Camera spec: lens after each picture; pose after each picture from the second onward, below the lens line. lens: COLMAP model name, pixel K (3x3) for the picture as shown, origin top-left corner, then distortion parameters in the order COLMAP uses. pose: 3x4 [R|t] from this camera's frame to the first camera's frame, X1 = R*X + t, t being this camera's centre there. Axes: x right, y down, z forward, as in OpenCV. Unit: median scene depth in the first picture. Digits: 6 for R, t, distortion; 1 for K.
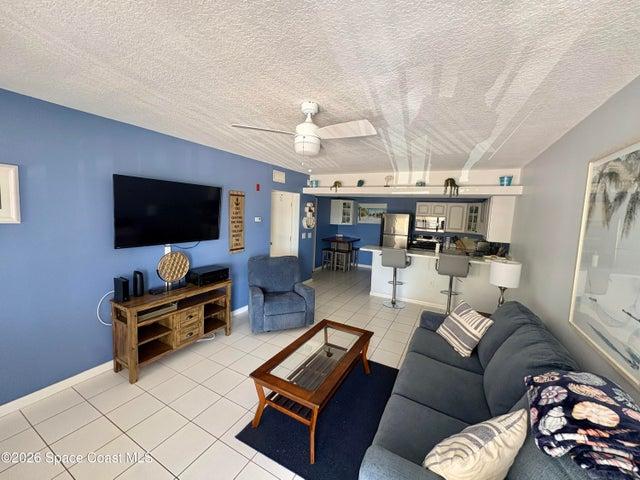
lens RADIAL K [[254.4, 0, 320.0], [0, 254.4, 240.0], [0, 0, 1]] dist [-0.000547, -0.000029]
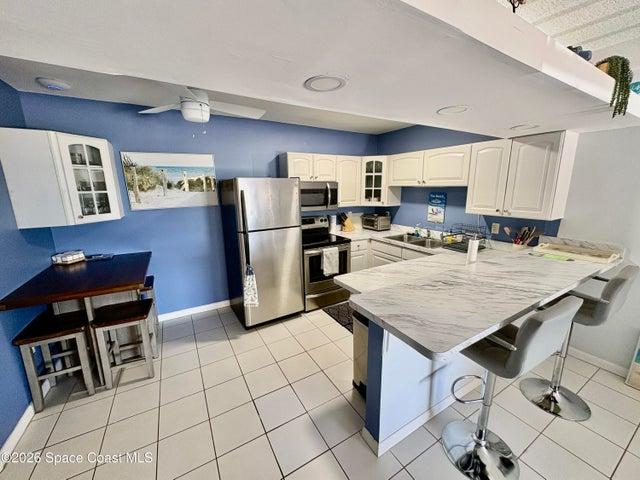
lens RADIAL K [[254.4, 0, 320.0], [0, 254.4, 240.0], [0, 0, 1]] dist [-0.000547, -0.000029]
pose [[0.516875, -0.230353, 0.824486, -0.027322], [0.124759, 0.973103, 0.193663, -0.103656], [-0.846921, 0.002762, 0.531712, 0.991376]]
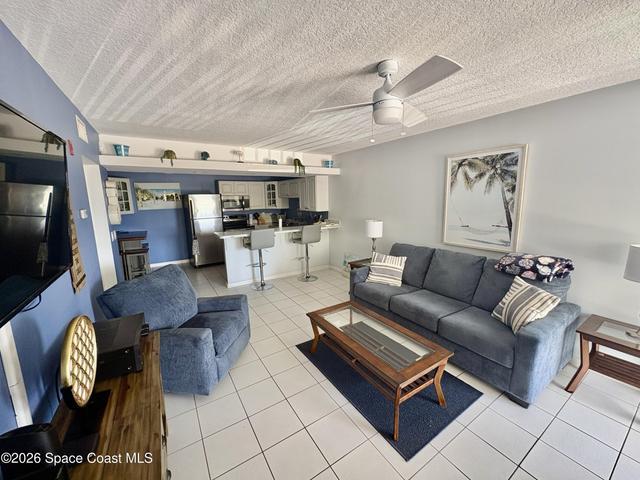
lens RADIAL K [[254.4, 0, 320.0], [0, 254.4, 240.0], [0, 0, 1]] dist [-0.000547, -0.000029]
pose [[0.479037, -0.198532, 0.855049, -0.405975], [0.133413, 0.979238, 0.152623, -0.041147], [-0.867597, 0.040962, 0.495578, 0.314929]]
